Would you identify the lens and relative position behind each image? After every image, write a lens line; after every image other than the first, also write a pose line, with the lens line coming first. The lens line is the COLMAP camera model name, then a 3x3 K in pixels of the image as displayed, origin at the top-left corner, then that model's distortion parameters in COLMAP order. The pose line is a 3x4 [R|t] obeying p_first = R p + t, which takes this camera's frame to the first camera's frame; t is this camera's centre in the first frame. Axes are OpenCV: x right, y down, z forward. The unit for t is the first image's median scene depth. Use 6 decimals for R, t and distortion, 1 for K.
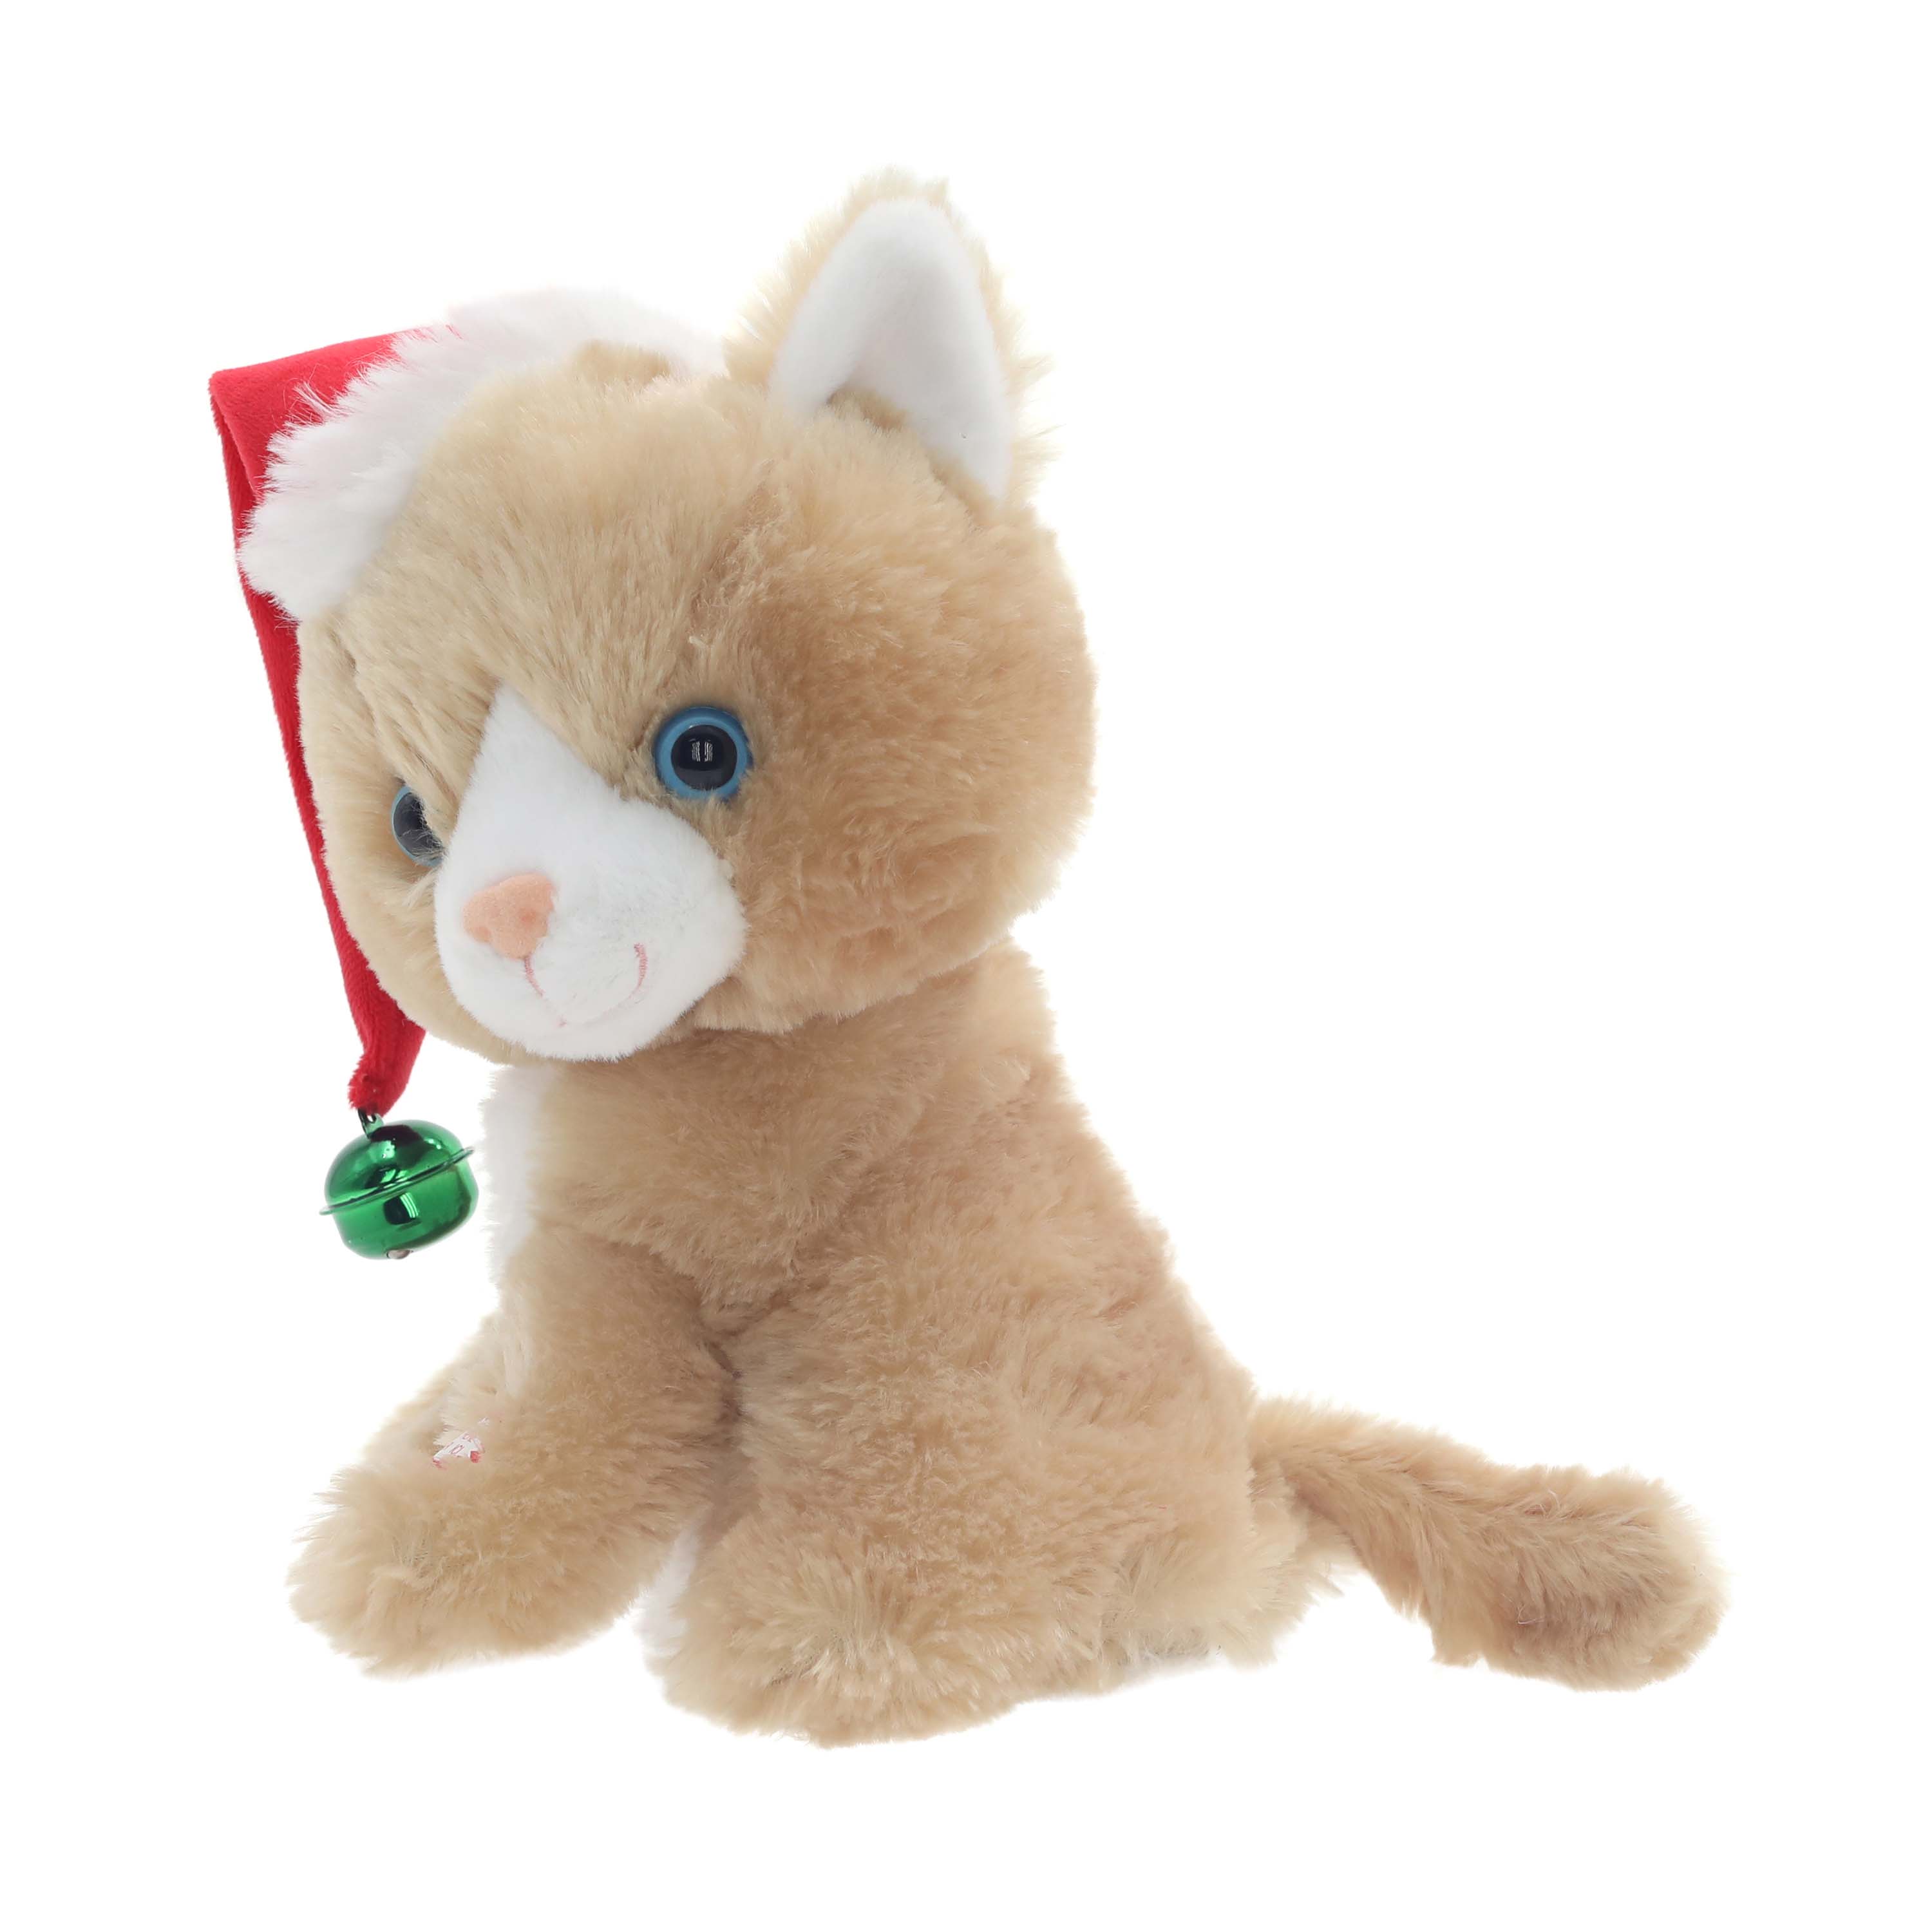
lens RADIAL K [[3133.2, 0, 965.0], [0, 3133.2, 976.8], [0, 0, 1]] dist [-0.041386, 0.000000]
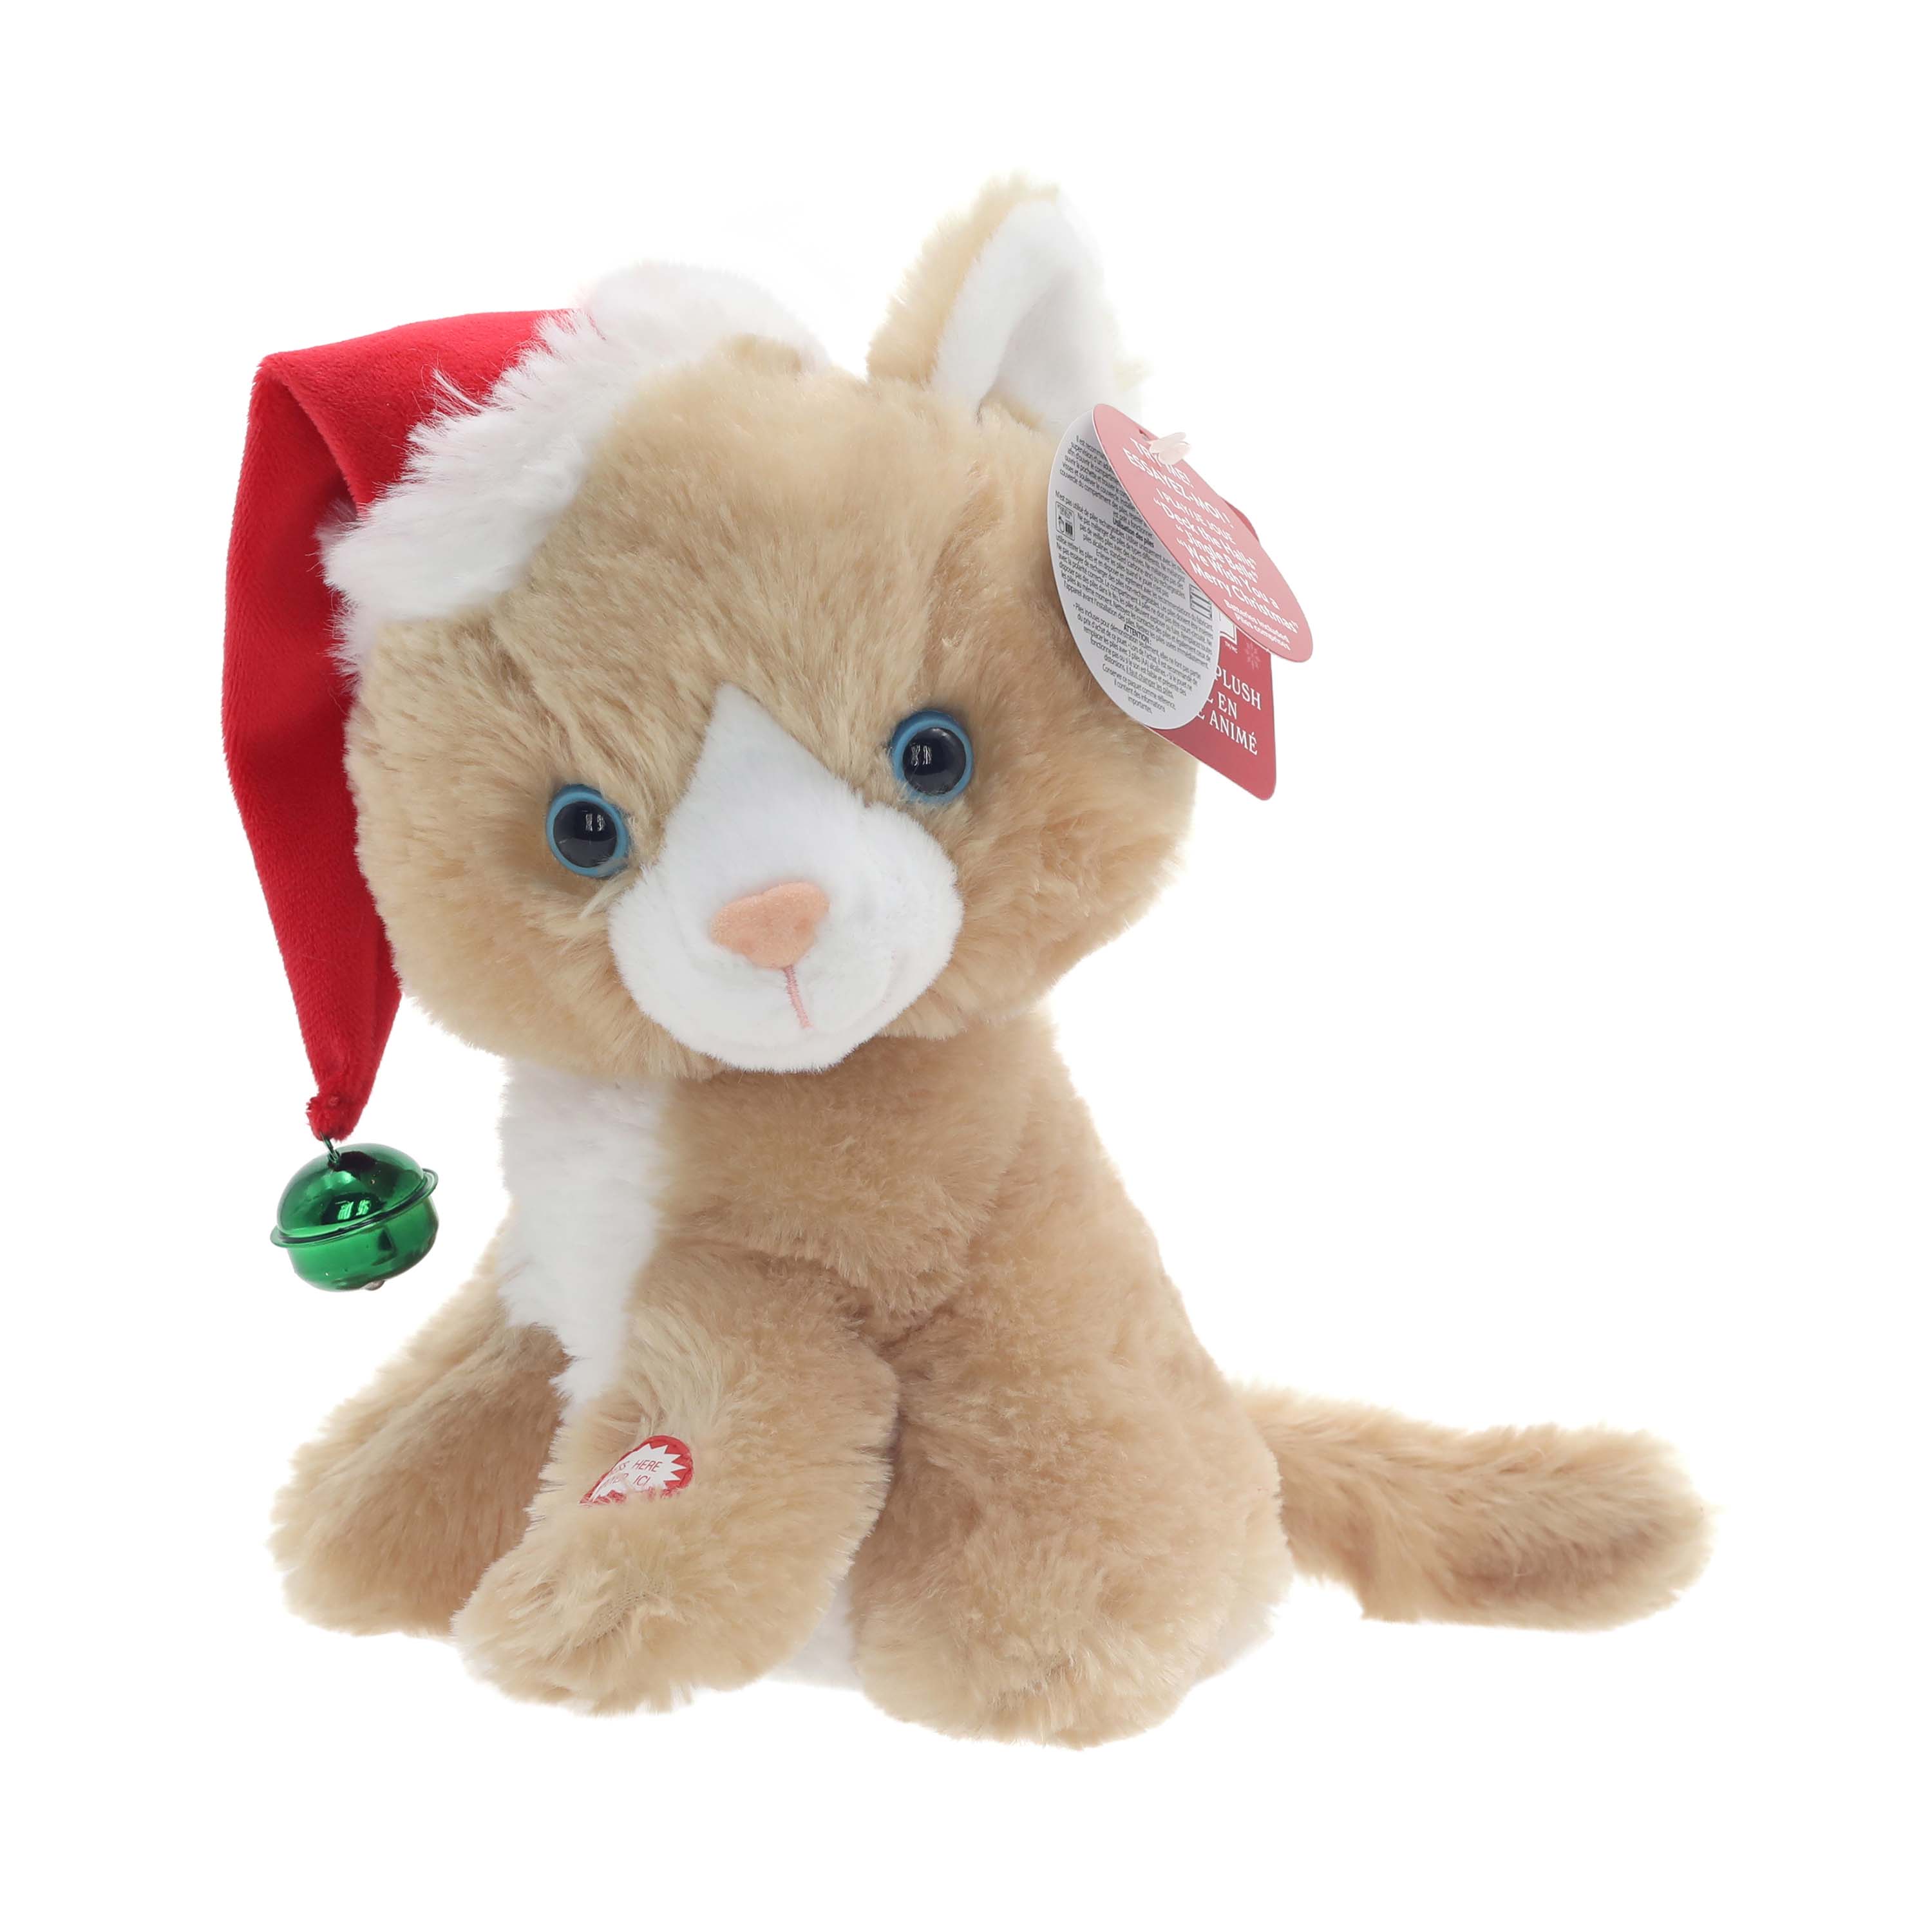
lens RADIAL K [[3133.2, 0, 965.1], [0, 3133.2, 953.8], [0, 0, 1]] dist [-0.041386, 0.000000]
pose [[0.959831, -0.025035, 0.279458, -0.331463], [0.026190, 0.999657, -0.000400, -0.008185], [-0.279352, 0.007703, 0.960158, 0.044806]]
